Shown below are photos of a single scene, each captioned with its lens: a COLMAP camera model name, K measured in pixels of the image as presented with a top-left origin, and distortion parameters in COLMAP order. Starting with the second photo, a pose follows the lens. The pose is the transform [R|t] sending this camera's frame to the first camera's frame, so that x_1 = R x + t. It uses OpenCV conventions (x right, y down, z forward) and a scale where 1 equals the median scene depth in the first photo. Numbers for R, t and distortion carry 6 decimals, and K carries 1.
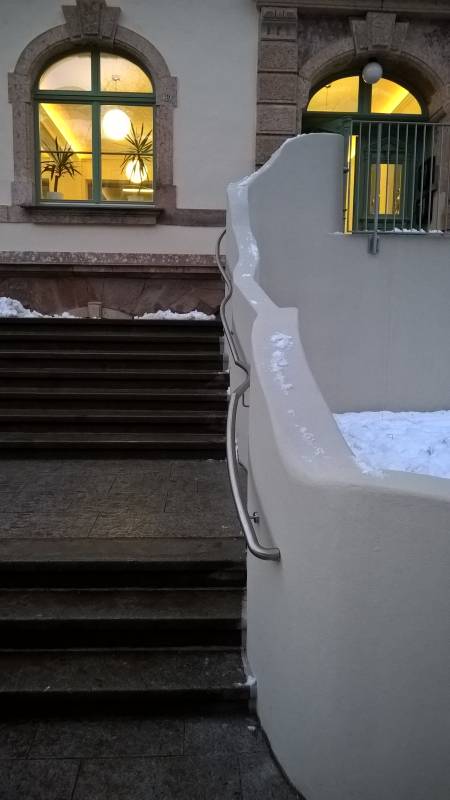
lens RADIAL K [[590.9, 0, 224.7], [0, 590.9, 401.3], [0, 0, 1]] dist [0.005333, -0.002111]
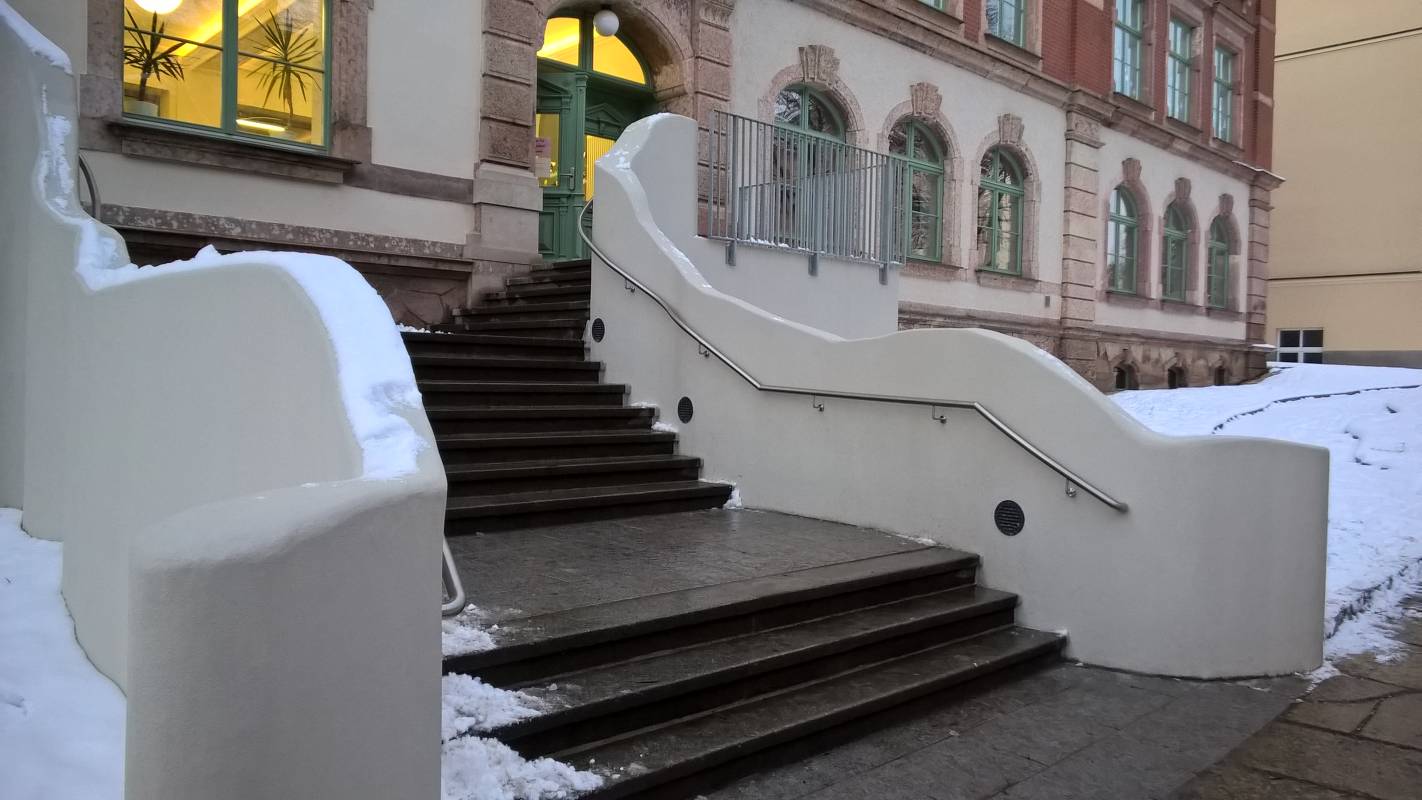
lens RADIAL K [[1050.4, 0, 713.1], [0, 1050.4, 395.0], [0, 0, 1]] dist [0.005333, -0.002111]
pose [[0.750227, -0.010317, 0.661100, -0.555173], [0.073913, 0.994920, -0.068351, 0.023856], [-0.657036, 0.100142, 0.747178, -0.053612]]
